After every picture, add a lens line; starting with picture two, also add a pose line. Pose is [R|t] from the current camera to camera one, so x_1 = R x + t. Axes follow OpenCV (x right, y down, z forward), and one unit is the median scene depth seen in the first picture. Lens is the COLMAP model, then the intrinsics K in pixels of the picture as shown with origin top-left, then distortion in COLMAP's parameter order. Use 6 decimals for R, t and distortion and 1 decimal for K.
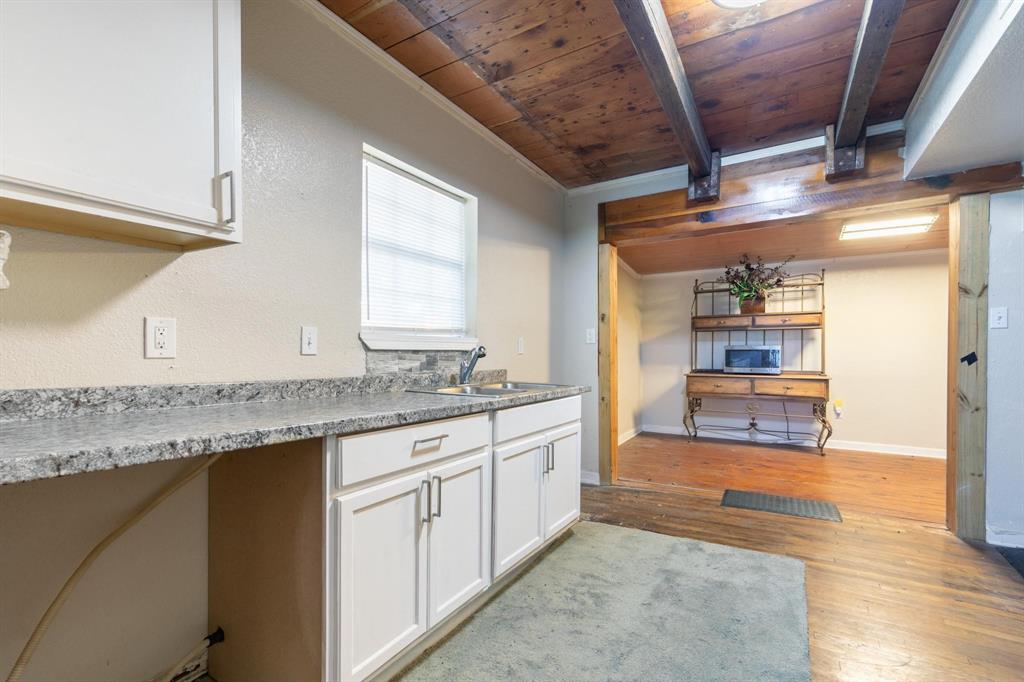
lens RADIAL K [[442.9, 0, 511.9], [0, 442.9, 353.7], [0, 0, 1]] dist [0.000129, -0.000108]
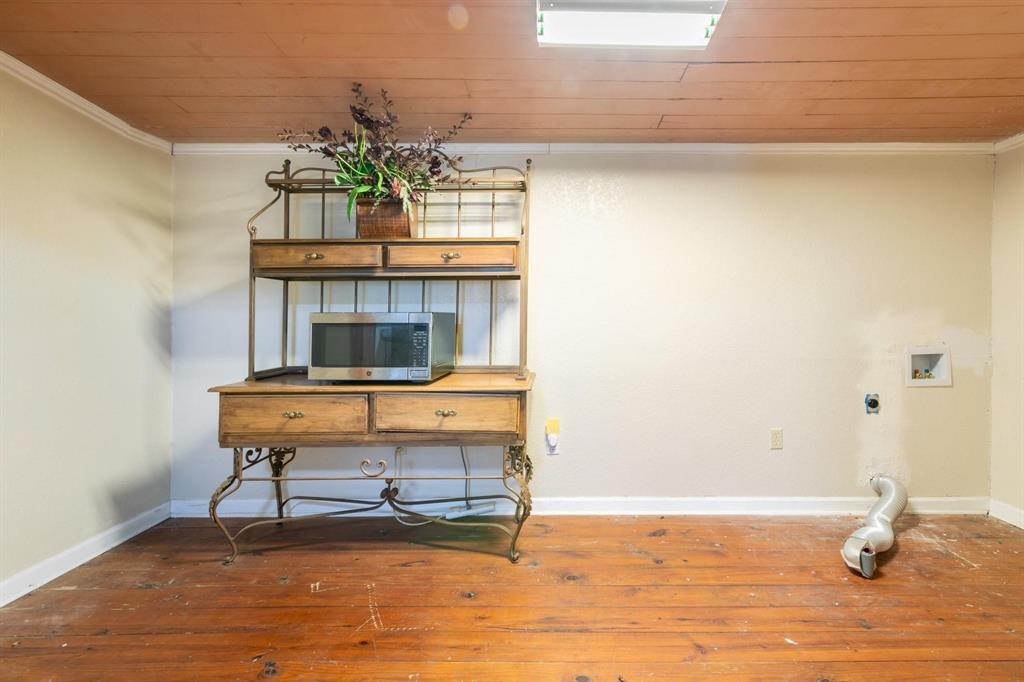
lens RADIAL K [[442.9, 0, 511.9], [0, 442.9, 353.7], [0, 0, 1]] dist [0.000129, -0.000108]
pose [[0.893096, -0.036575, 0.448376, 0.460288], [0.005142, 0.997454, 0.071122, -0.009277], [-0.449836, -0.061213, 0.891011, 0.559171]]
